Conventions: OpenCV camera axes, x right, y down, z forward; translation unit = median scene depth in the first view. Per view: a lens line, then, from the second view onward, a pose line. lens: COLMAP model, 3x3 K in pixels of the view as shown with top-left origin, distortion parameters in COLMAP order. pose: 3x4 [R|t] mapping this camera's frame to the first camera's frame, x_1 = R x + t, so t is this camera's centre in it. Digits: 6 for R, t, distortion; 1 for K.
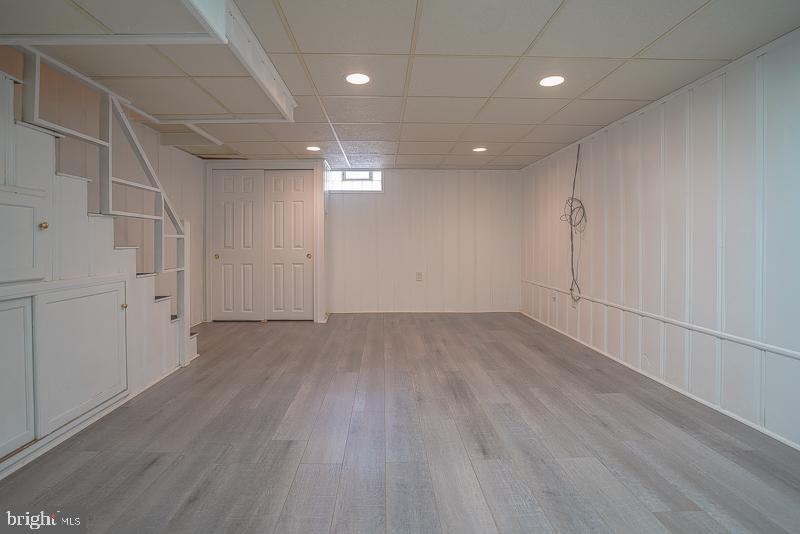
lens RADIAL K [[378.0, 0, 392.0], [0, 378.0, 247.8], [0, 0, 1]] dist [-0.063463, 0.022616]
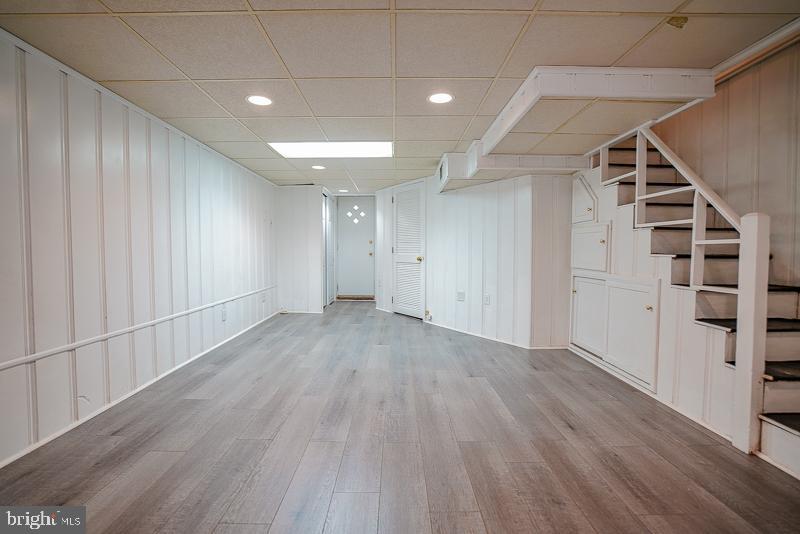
lens RADIAL K [[370.3, 0, 394.9], [0, 370.3, 251.8], [0, 0, 1]] dist [-0.057004, 0.023293]
pose [[-0.999594, 0.001585, 0.028446, 0.008116], [0.002024, 0.999880, 0.015388, -0.029847], [-0.028418, 0.015439, -0.999477, 2.106718]]
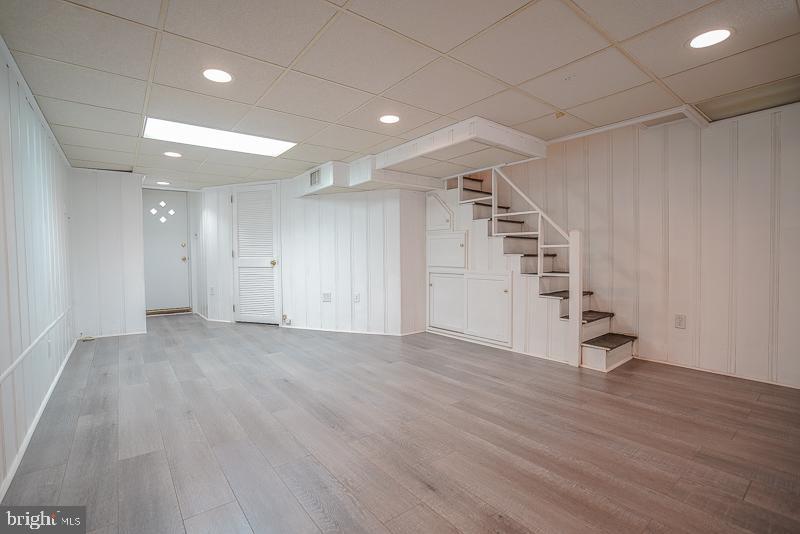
lens RADIAL K [[370.3, 0, 394.9], [0, 370.3, 251.8], [0, 0, 1]] dist [-0.057004, 0.023293]
pose [[-0.806669, 0.006490, -0.590968, 0.637327], [0.002968, 0.999972, 0.006930, -0.028164], [0.590996, 0.003836, -0.806665, 2.023729]]
